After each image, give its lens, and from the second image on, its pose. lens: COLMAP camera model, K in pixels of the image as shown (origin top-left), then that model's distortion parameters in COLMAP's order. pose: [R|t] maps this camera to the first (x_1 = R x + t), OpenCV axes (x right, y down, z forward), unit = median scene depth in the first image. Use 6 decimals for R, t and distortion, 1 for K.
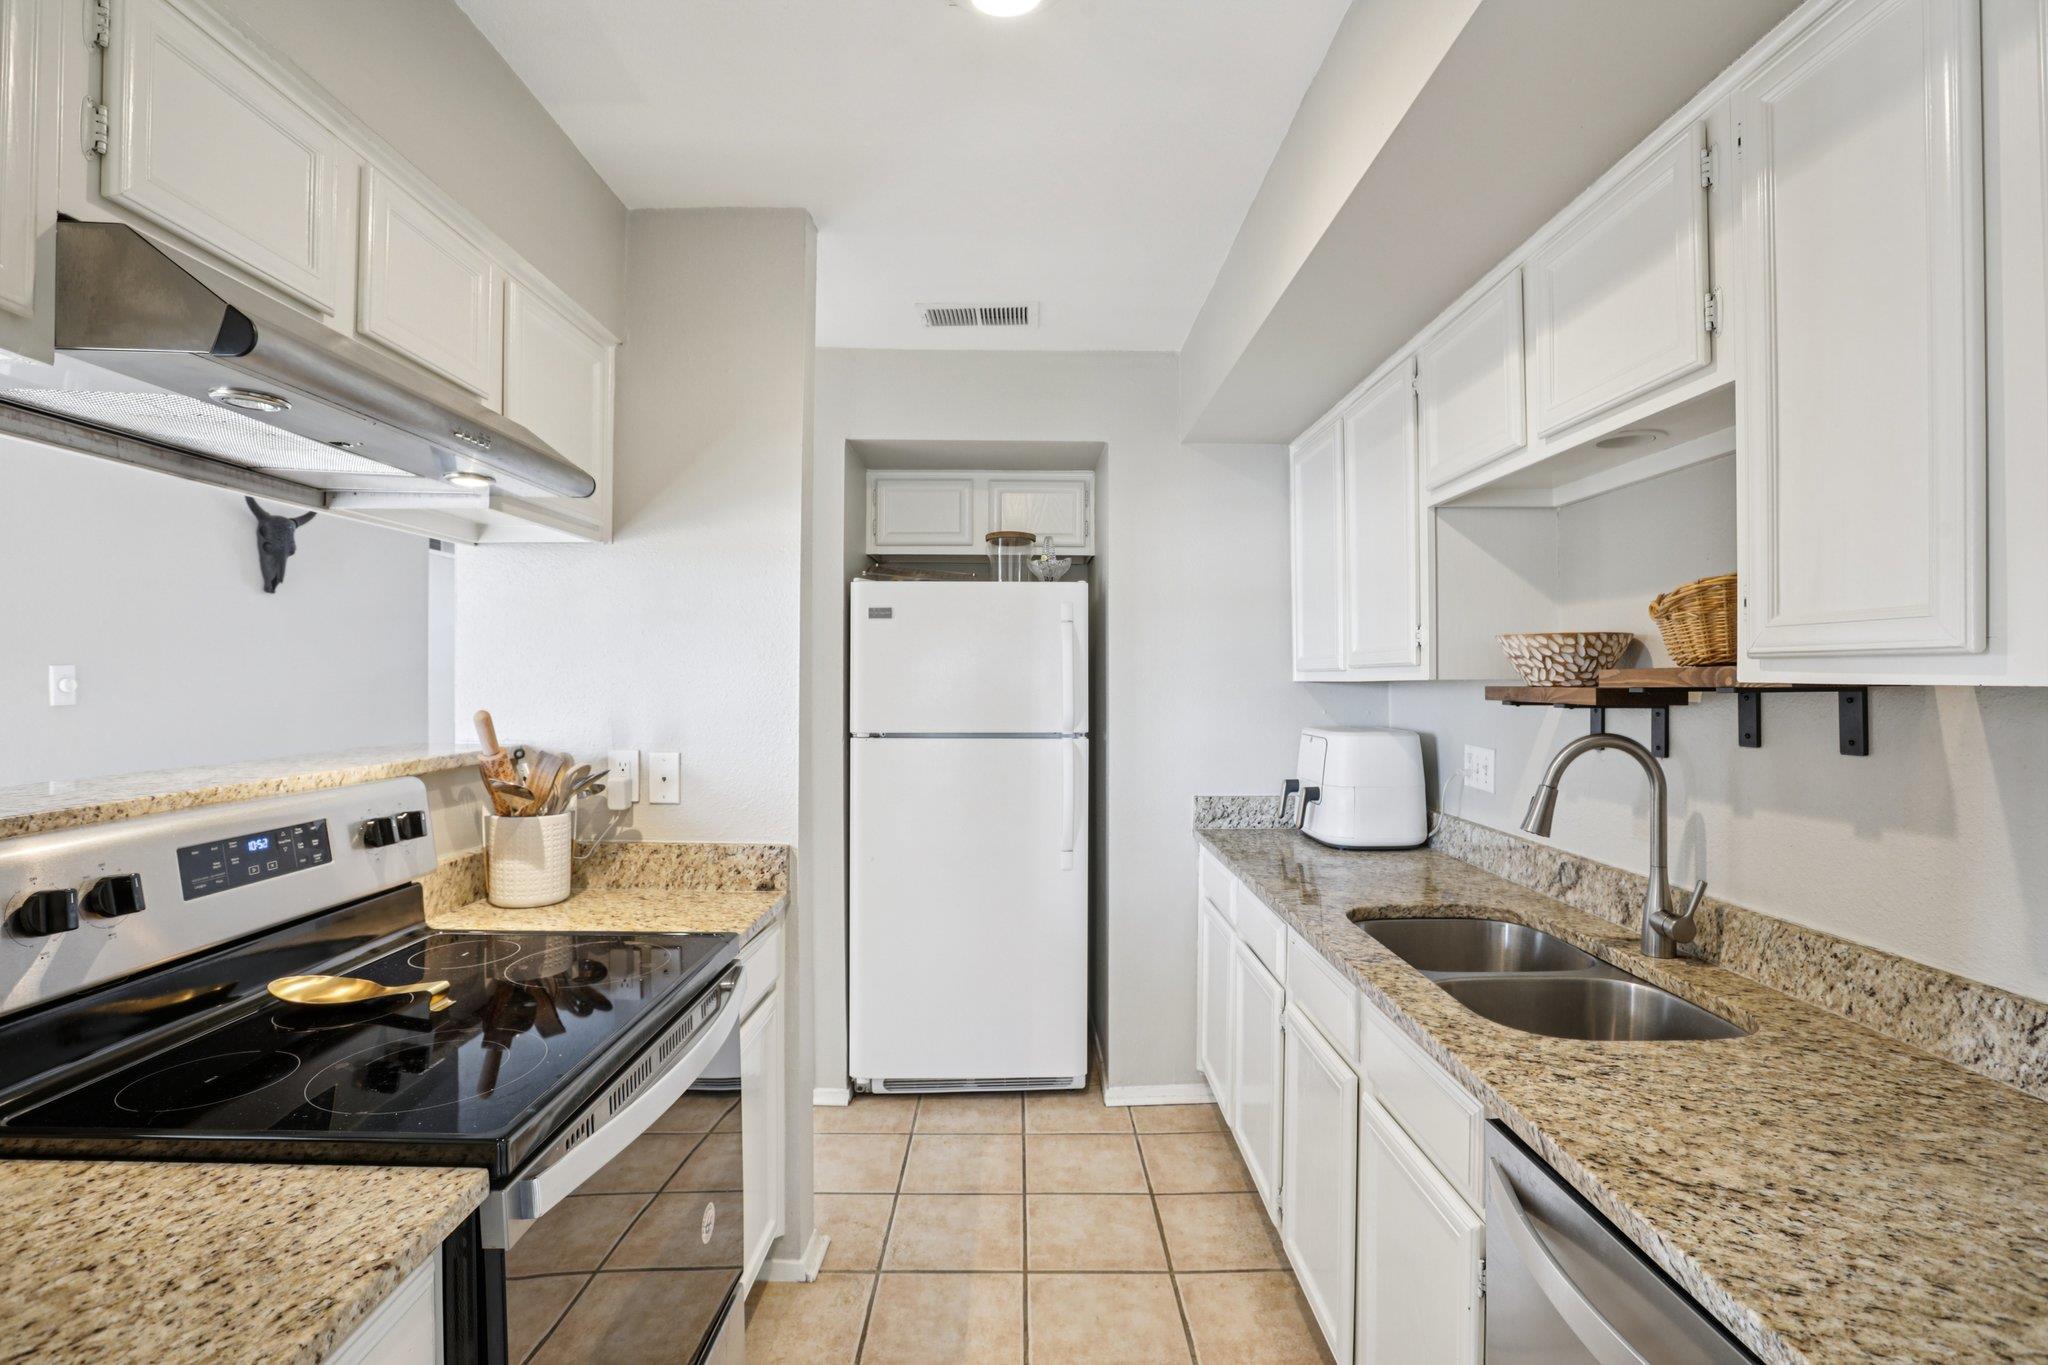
lens RADIAL K [[950.8, 0, 1036.7], [0, 950.8, 681.7], [0, 0, 1]] dist [-0.048201, 0.018303]
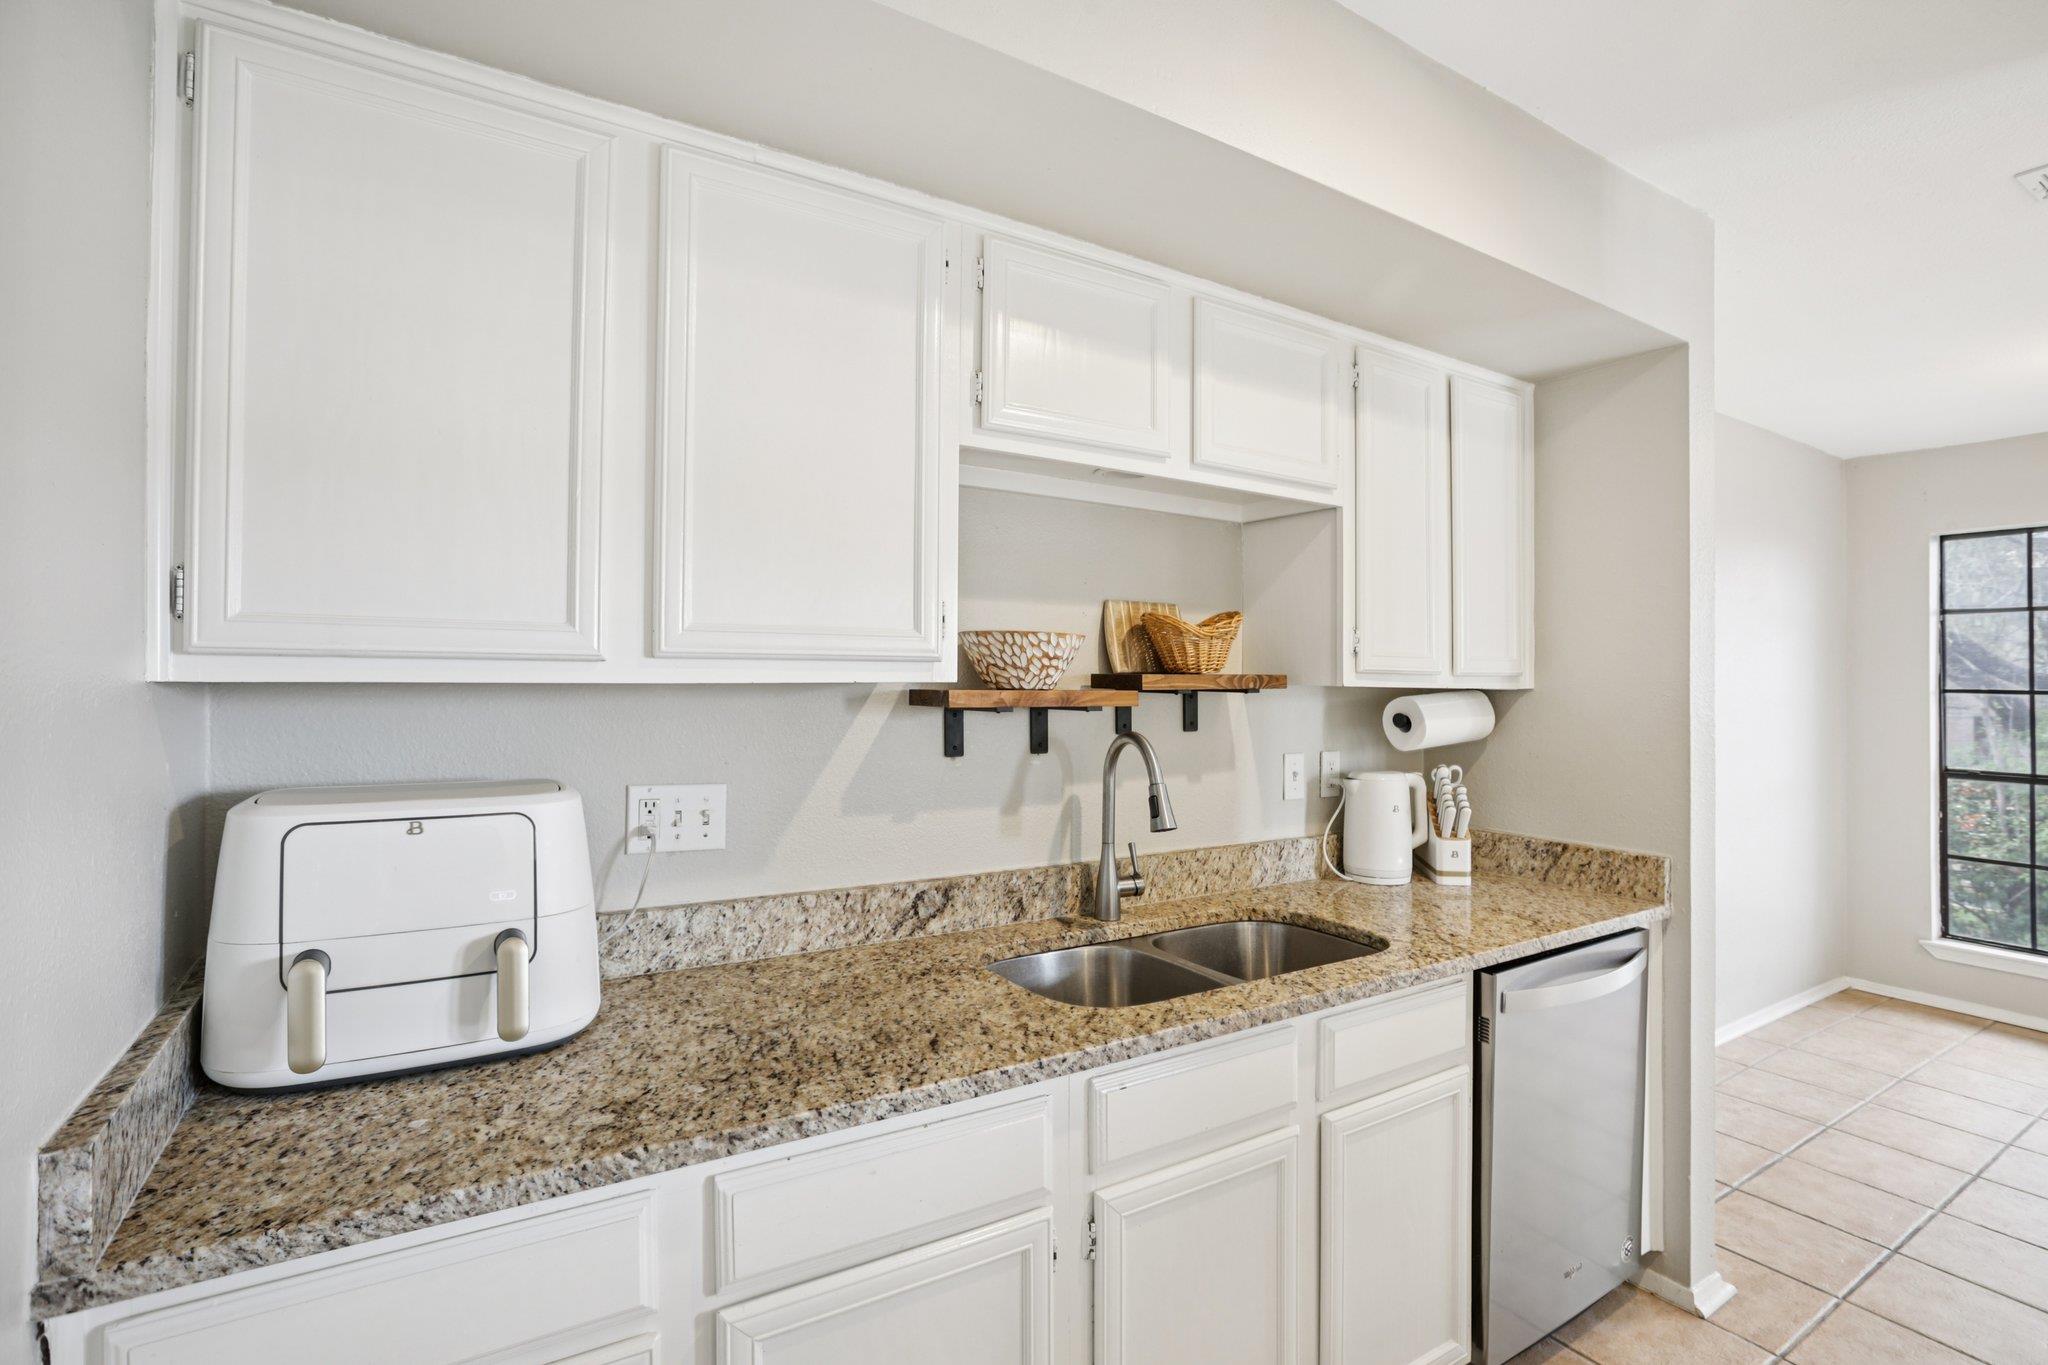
lens RADIAL K [[950.8, 0, 1034.4], [0, 950.8, 676.9], [0, 0, 1]] dist [-0.048201, 0.018303]
pose [[-0.505929, 0.003237, 0.862569, -0.248688], [-0.003947, 0.999974, -0.006067, -0.002353], [-0.862566, -0.006474, -0.505903, 1.321432]]
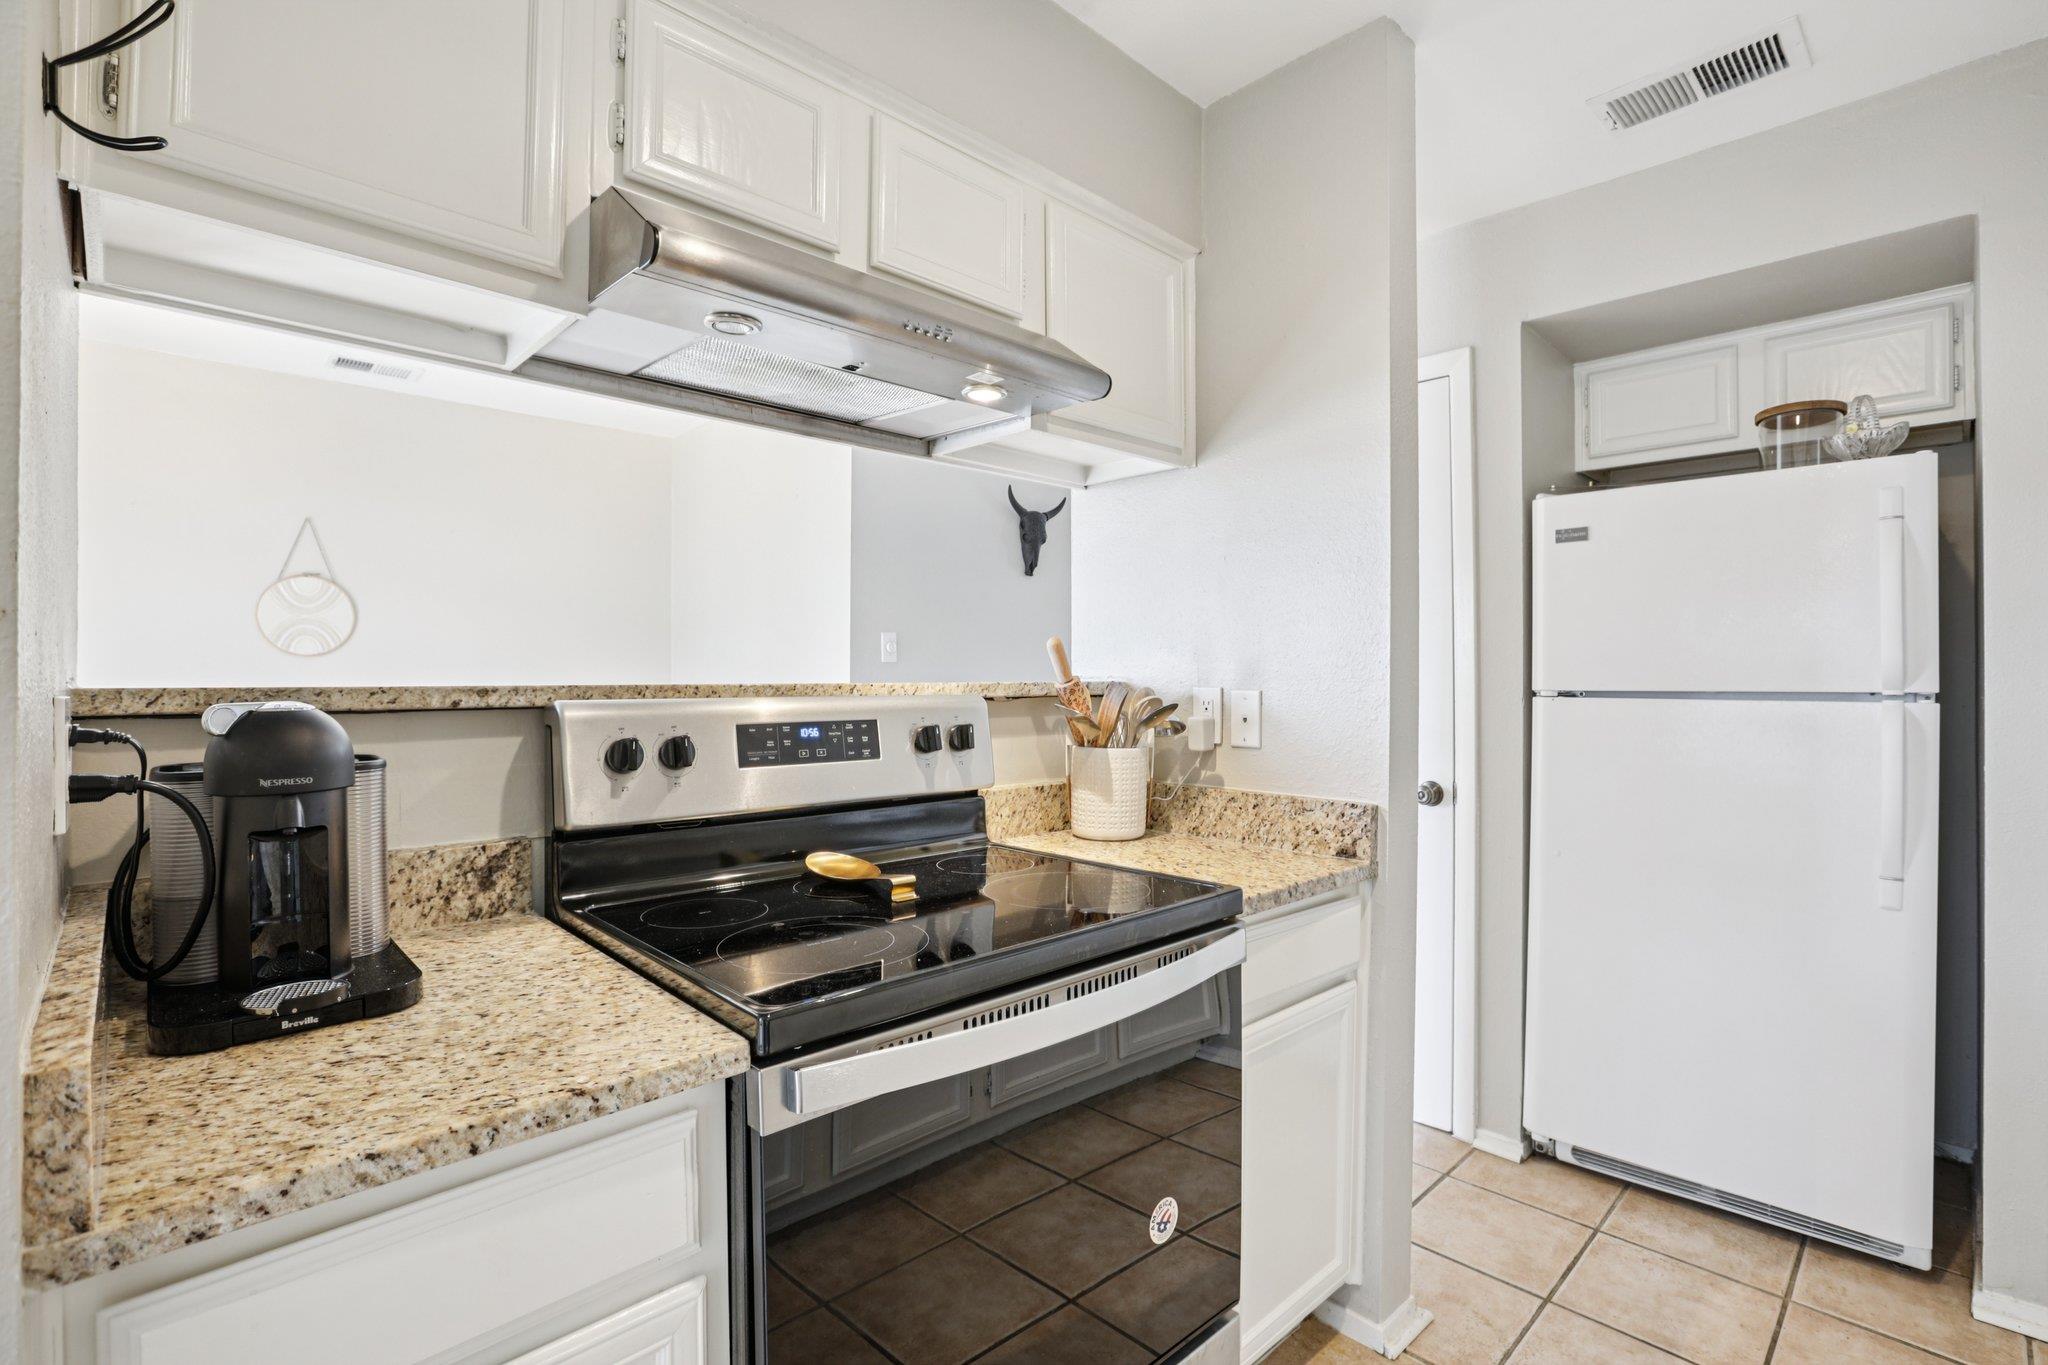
lens RADIAL K [[950.8, 0, 1054.9], [0, 950.8, 685.3], [0, 0, 1]] dist [-0.048201, 0.018303]
pose [[0.690043, -0.002173, -0.723765, 0.134535], [-0.000667, 0.999993, -0.003639, 0.074132], [0.723768, 0.002994, 0.690037, 0.249029]]
